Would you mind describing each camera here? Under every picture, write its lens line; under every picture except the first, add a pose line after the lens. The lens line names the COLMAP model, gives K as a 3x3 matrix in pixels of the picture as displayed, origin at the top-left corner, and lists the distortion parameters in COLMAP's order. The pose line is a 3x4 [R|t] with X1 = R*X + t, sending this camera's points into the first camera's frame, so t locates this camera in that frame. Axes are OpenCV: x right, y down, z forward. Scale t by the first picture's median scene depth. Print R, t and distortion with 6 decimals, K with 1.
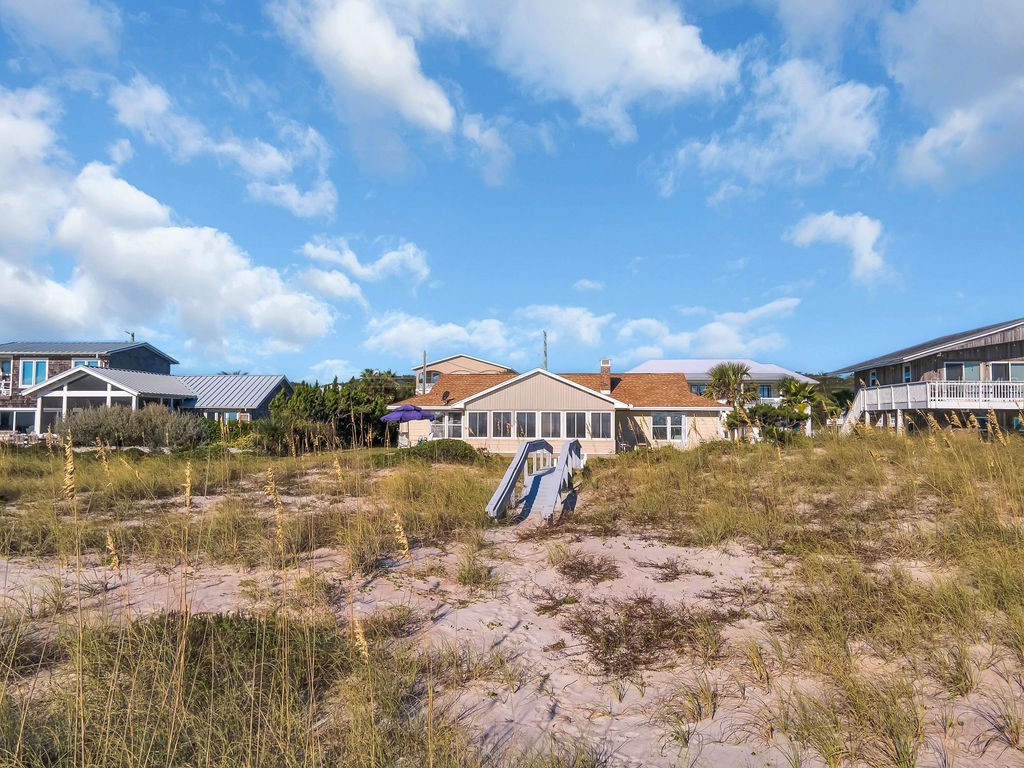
lens RADIAL K [[748.2, 0, 508.2], [0, 748.2, 380.4], [0, 0, 1]] dist [0.013933, 0.050863]
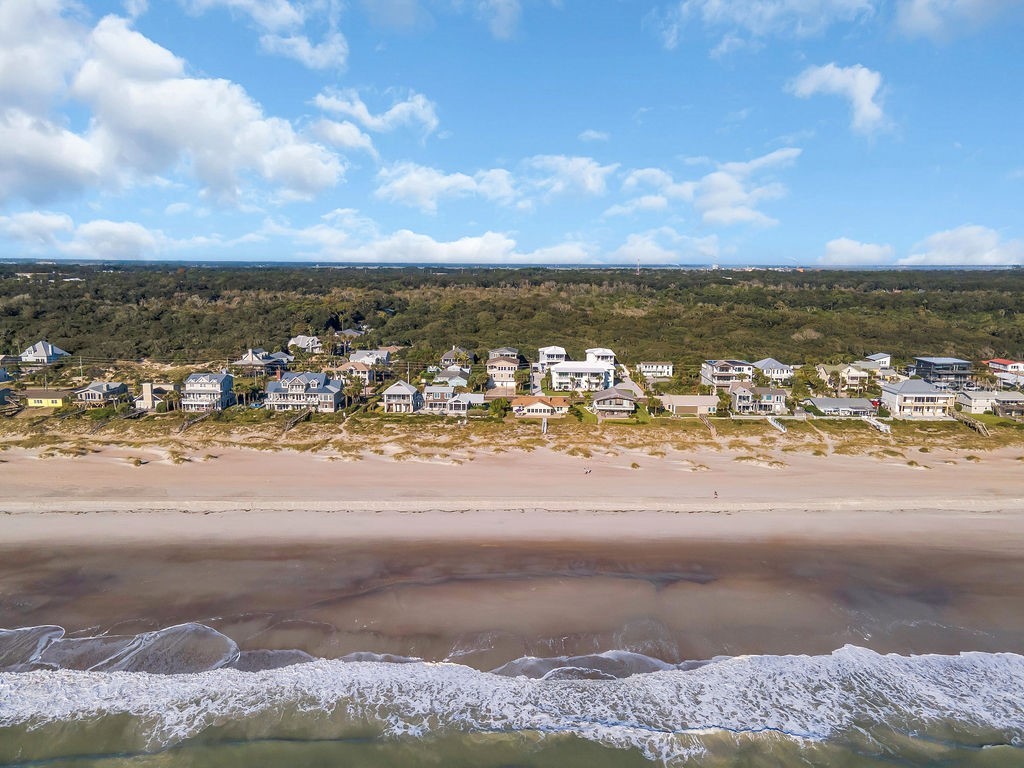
lens RADIAL K [[748.2, 0, 508.2], [0, 748.2, 380.4], [0, 0, 1]] dist [0.013933, 0.050863]
pose [[0.996938, -0.010546, 0.077483, -0.692793], [-0.005931, 0.977814, 0.209393, -1.493686], [-0.077972, -0.209211, 0.974757, -5.017757]]
